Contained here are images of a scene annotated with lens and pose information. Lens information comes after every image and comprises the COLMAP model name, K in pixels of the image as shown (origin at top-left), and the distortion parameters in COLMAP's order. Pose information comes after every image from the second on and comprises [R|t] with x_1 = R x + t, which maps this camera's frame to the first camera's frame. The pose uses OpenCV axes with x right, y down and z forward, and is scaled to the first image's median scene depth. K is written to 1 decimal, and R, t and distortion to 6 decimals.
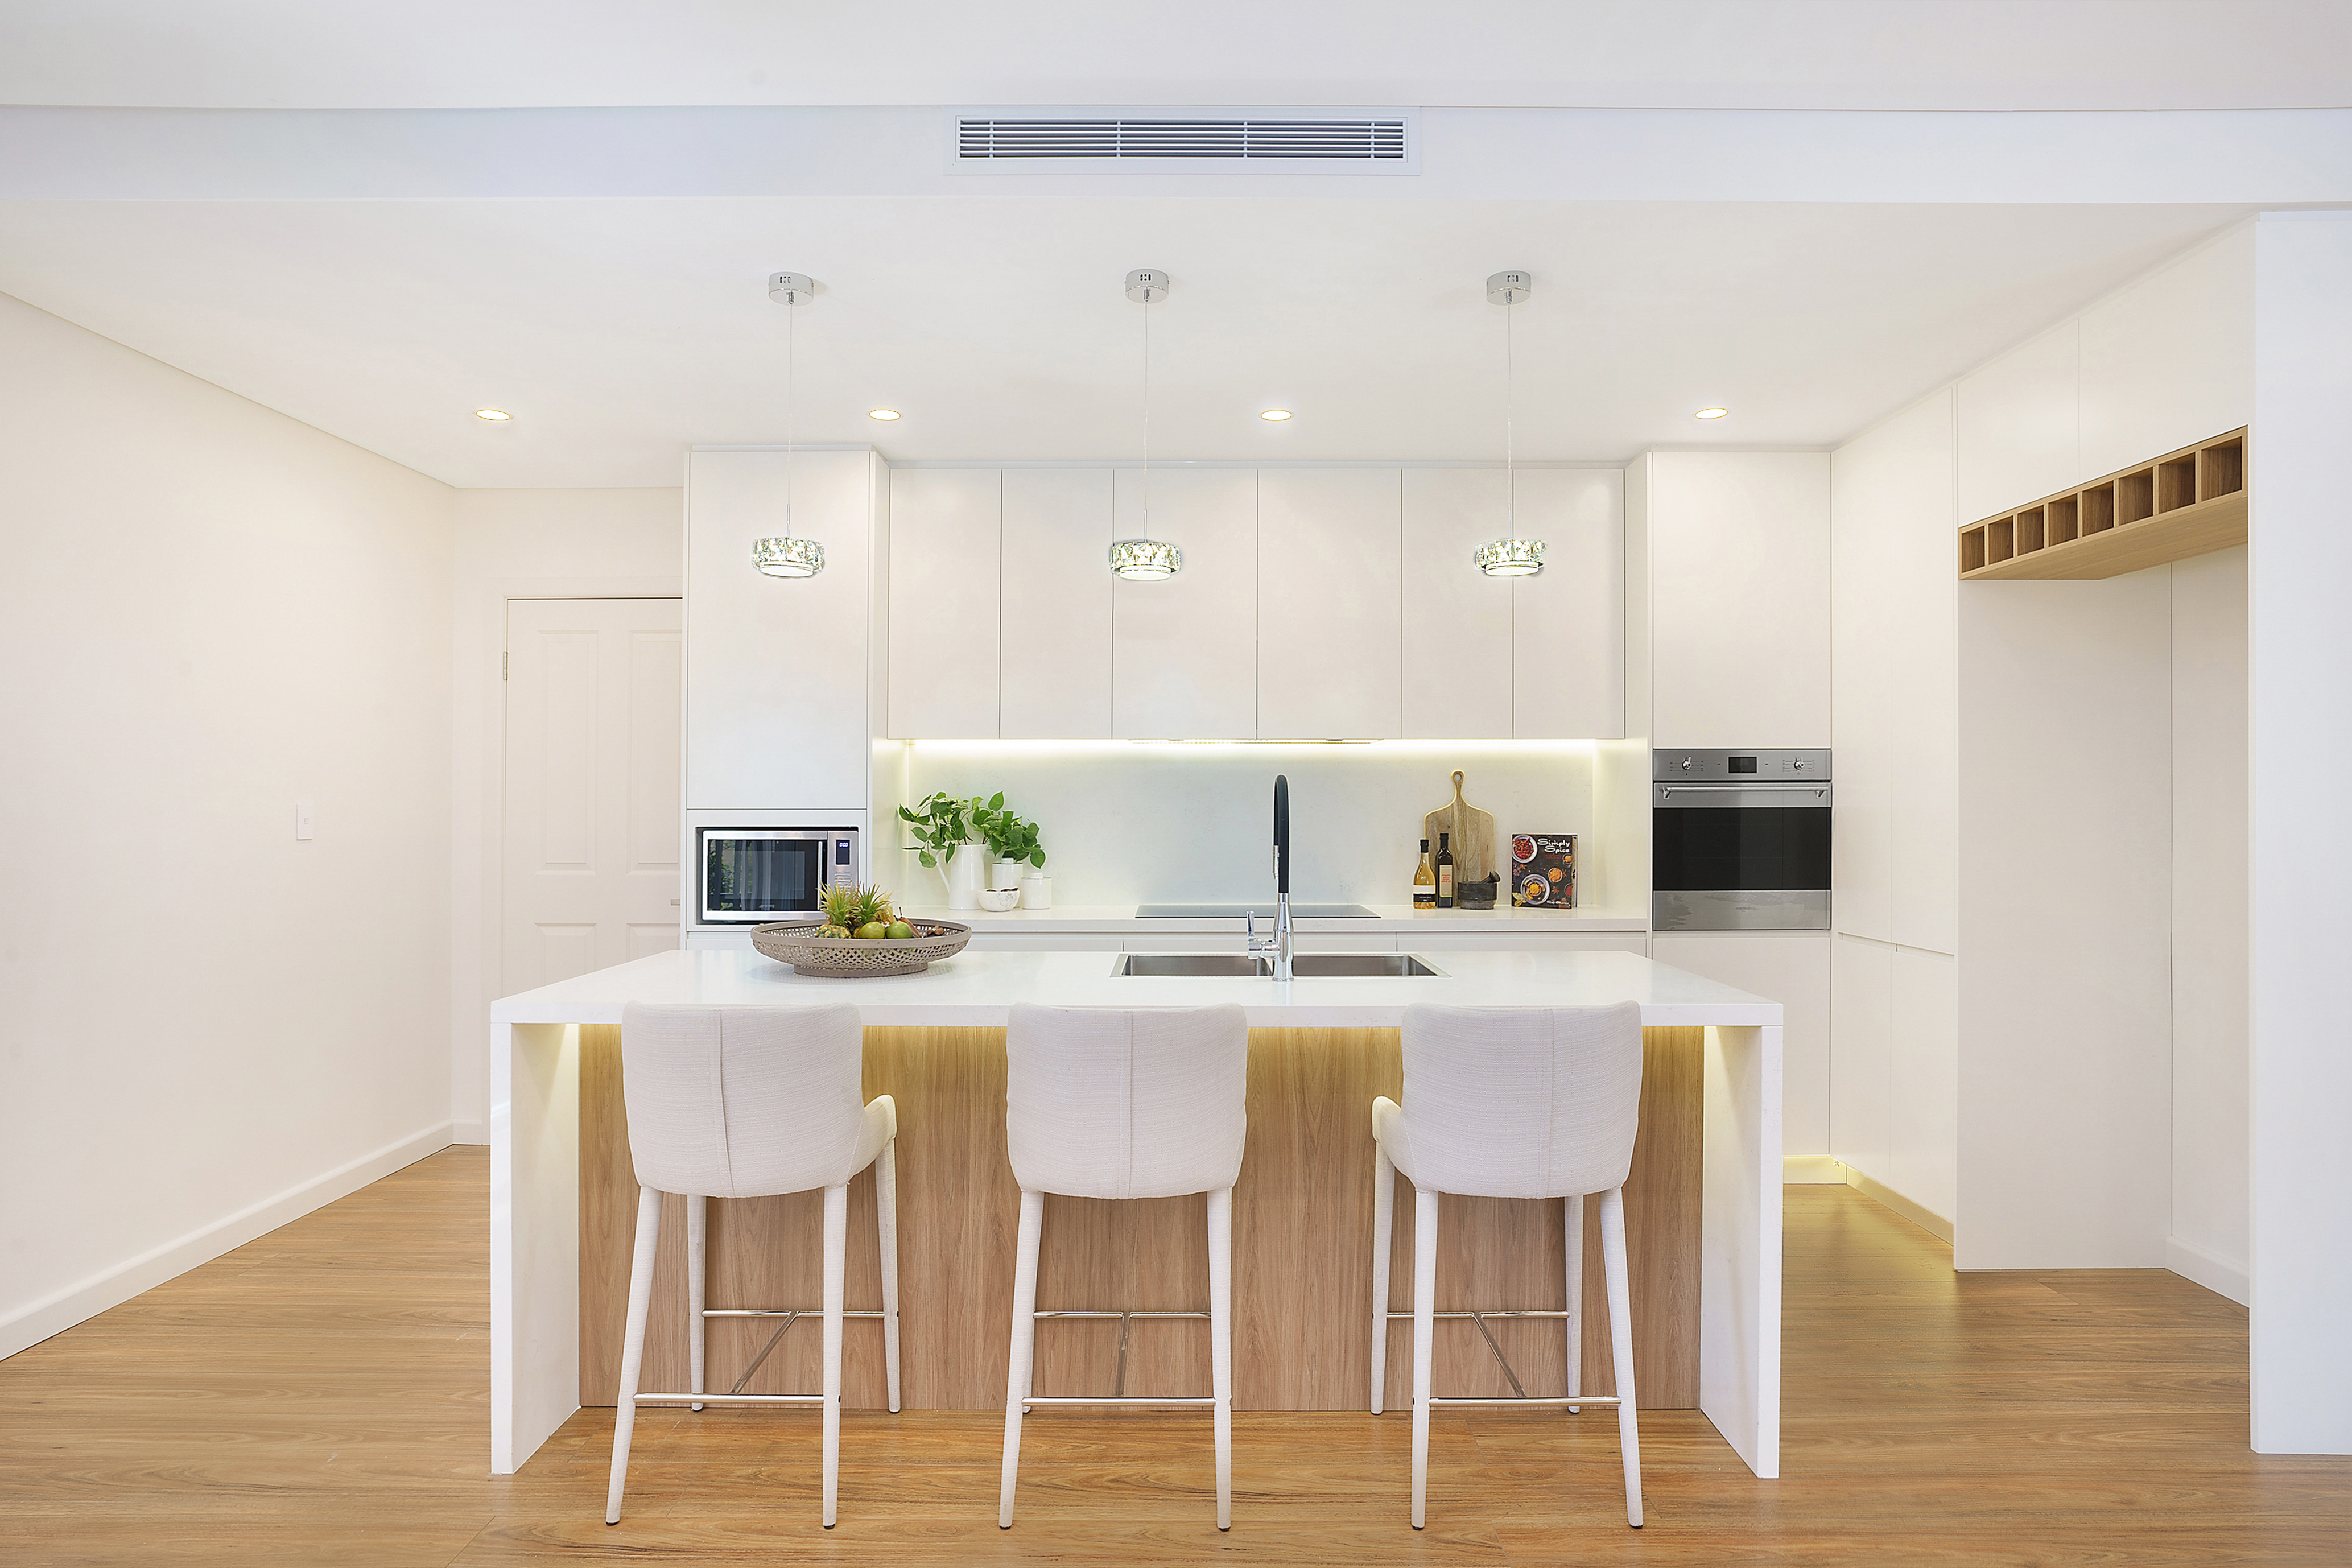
lens RADIAL K [[1331.9, 0, 1176.0], [0, 1331.9, 784.0], [0, 0, 1]] dist [0.001549, 0.000470]
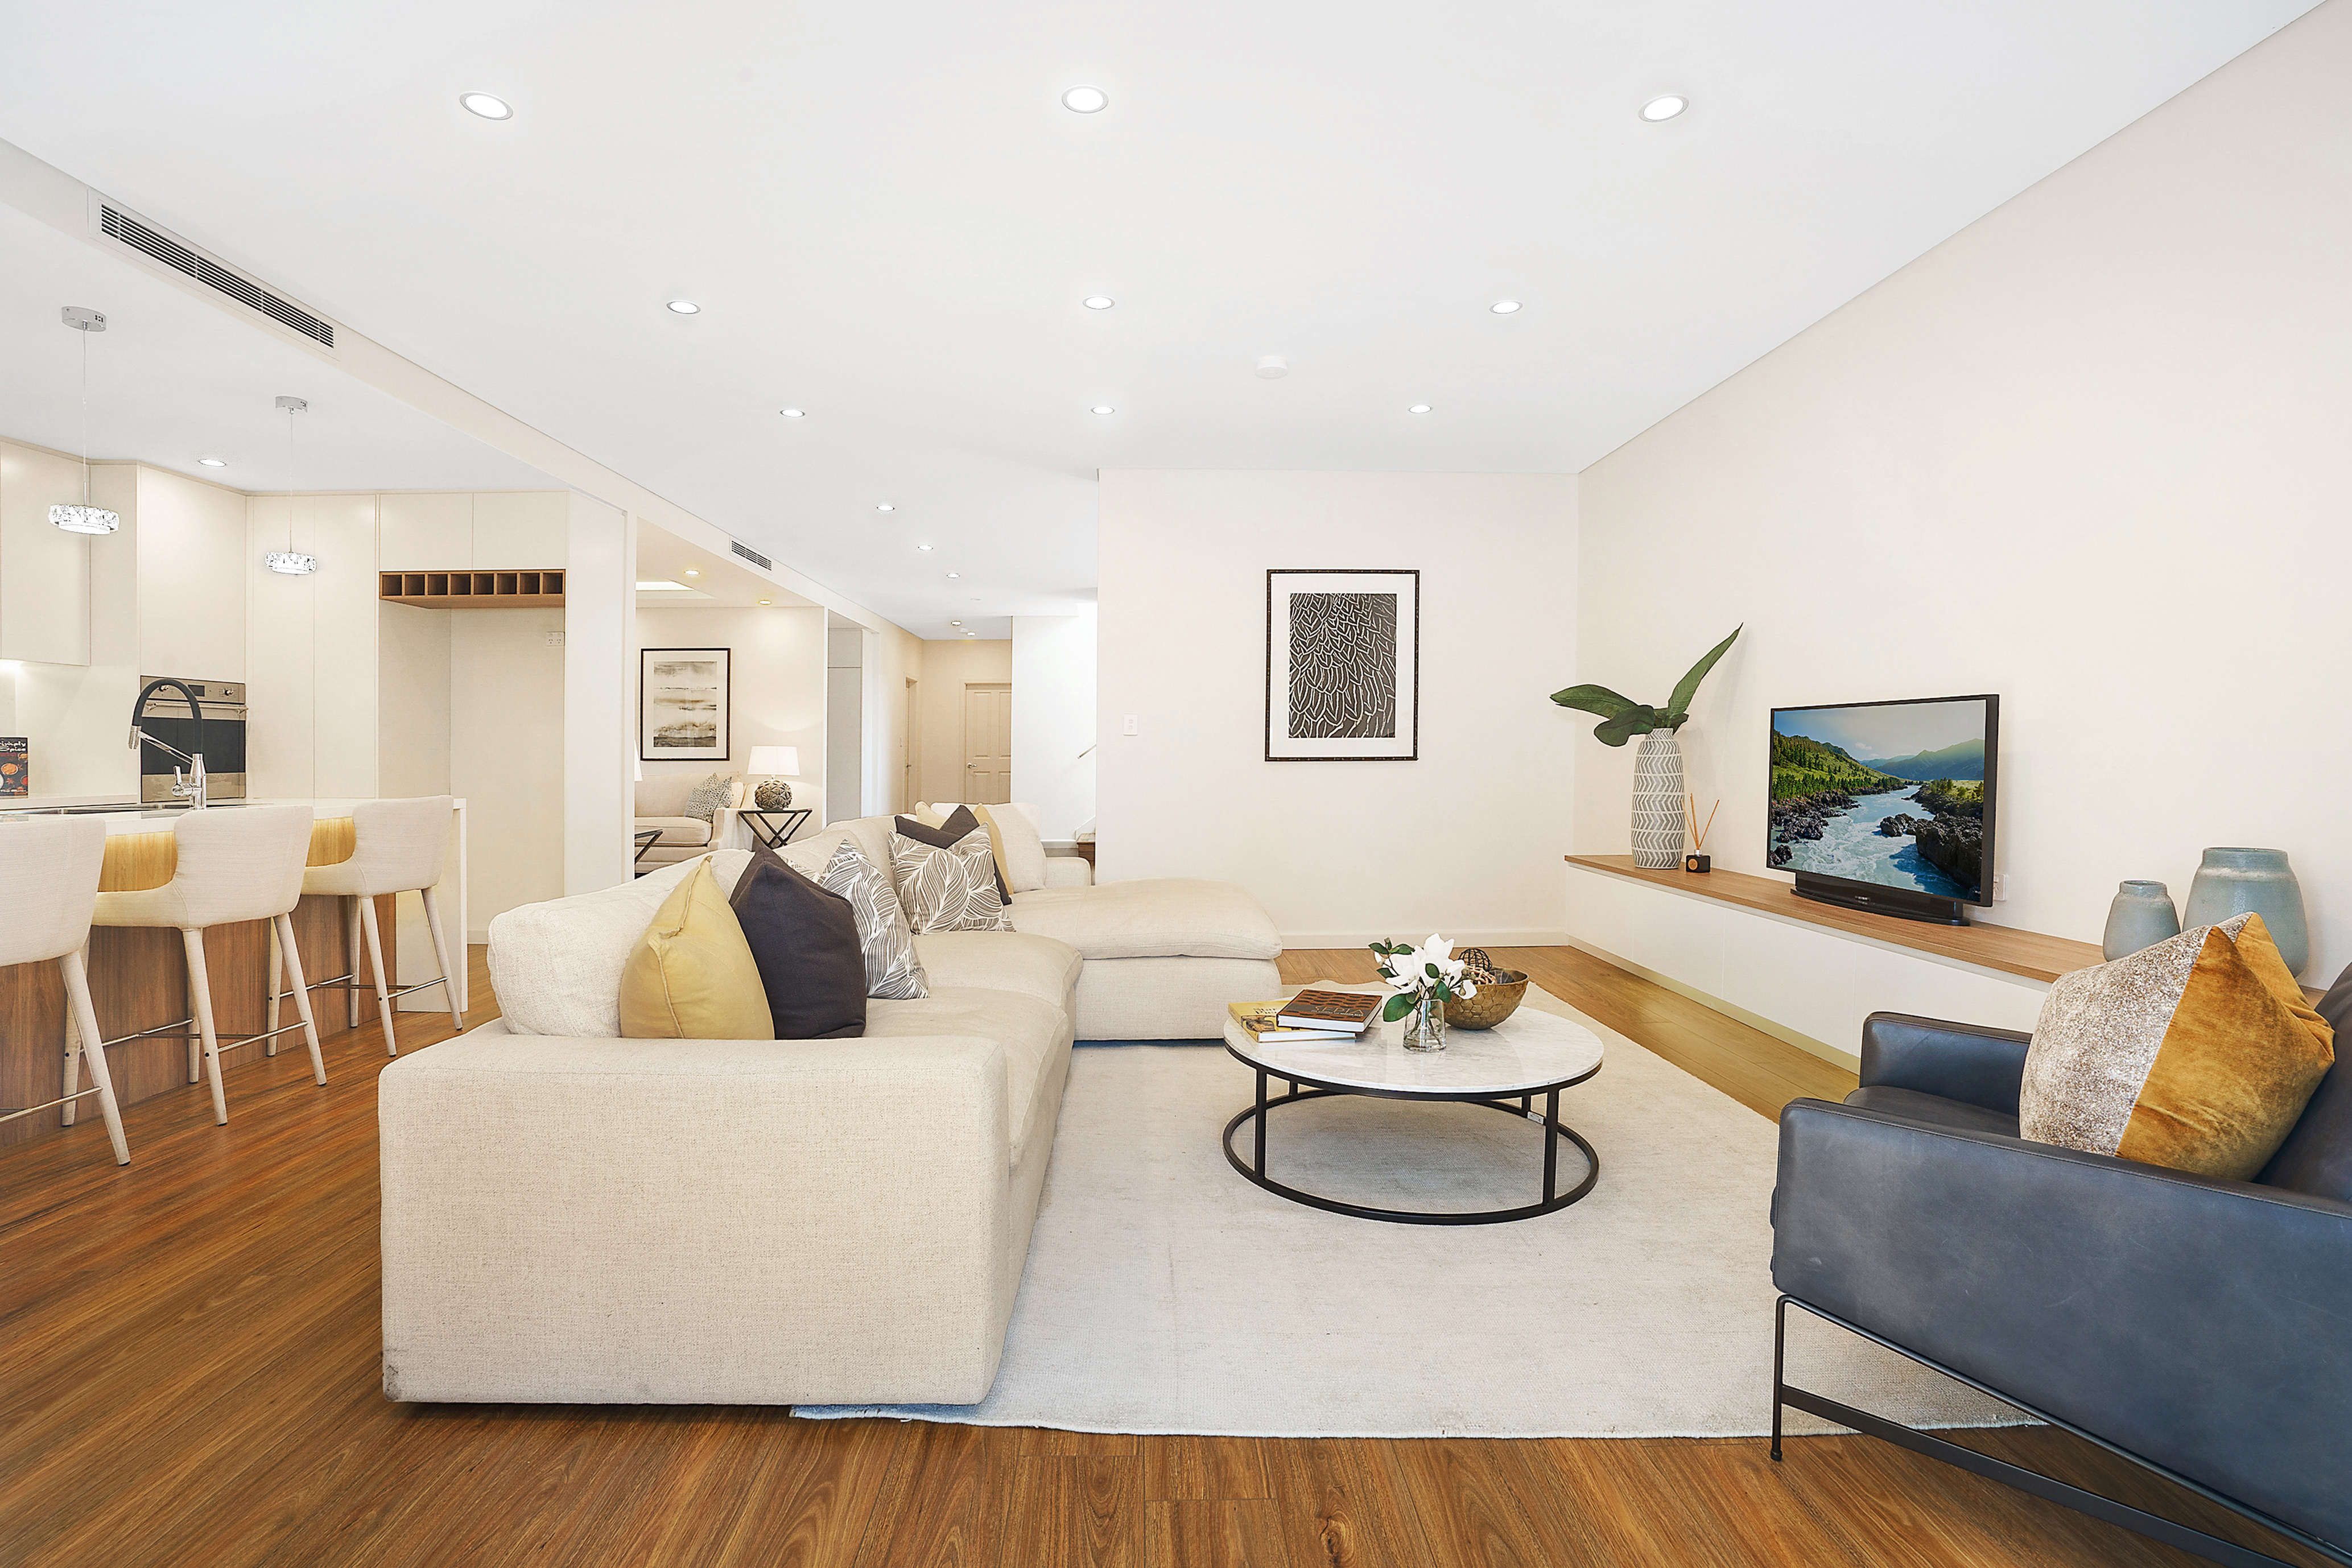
lens RADIAL K [[1122.2, 0, 1176.0], [0, 1122.2, 784.0], [0, 0, 1]] dist [-0.001289, -0.000357]
pose [[-0.024395, -0.021919, 0.999462, -0.881326], [-0.007592, 0.999735, 0.021739, 0.056269], [-0.999674, -0.007058, -0.024555, -0.081390]]
